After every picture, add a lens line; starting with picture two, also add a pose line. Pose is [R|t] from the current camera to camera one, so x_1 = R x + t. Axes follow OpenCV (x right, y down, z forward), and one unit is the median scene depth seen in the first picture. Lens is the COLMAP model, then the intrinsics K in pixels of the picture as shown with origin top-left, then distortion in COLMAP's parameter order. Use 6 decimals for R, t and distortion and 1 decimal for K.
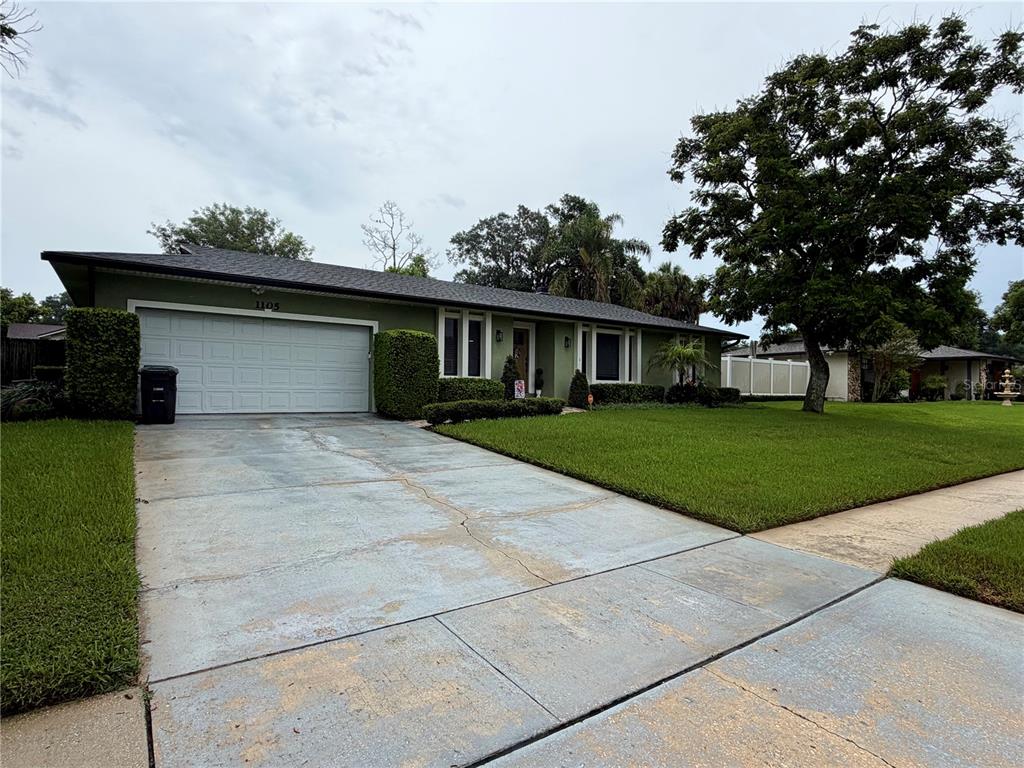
lens RADIAL K [[543.7, 0, 512.0], [0, 543.7, 384.0], [0, 0, 1]] dist [-0.000836, 0.000425]
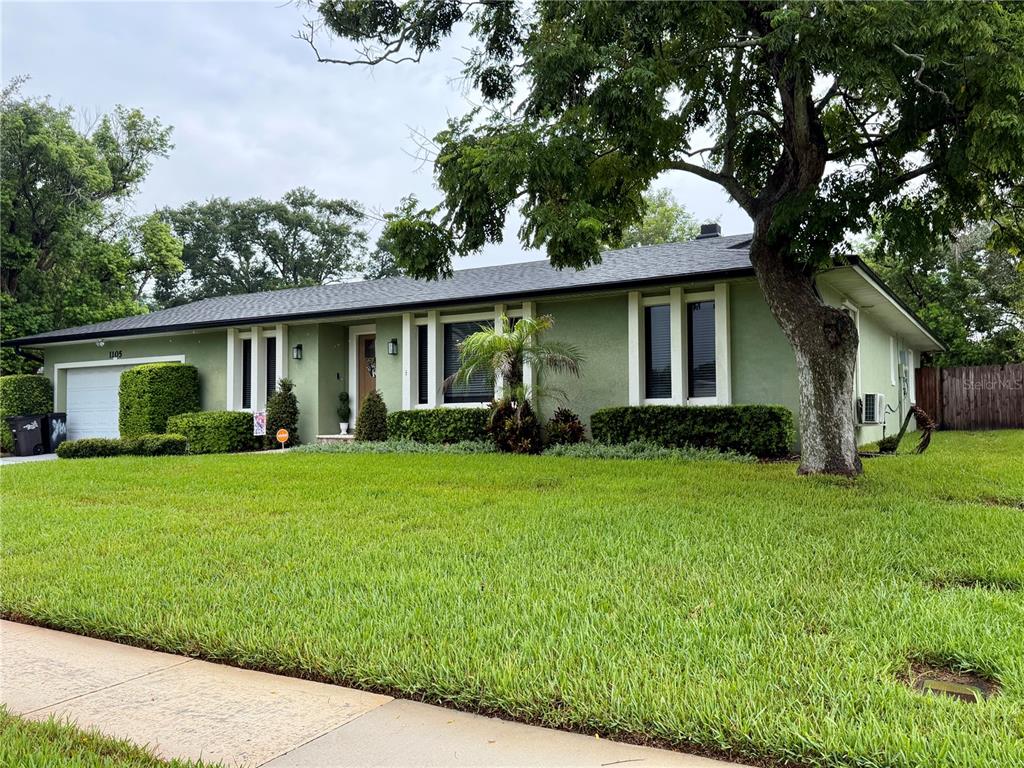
lens RADIAL K [[839.8, 0, 512.0], [0, 839.8, 384.0], [0, 0, 1]] dist [0.125879, -0.213714]
pose [[0.415380, -0.057803, -0.907809, 0.853173], [0.027710, 0.998320, -0.050887, 0.017041], [0.909226, -0.004017, 0.416284, 0.577168]]
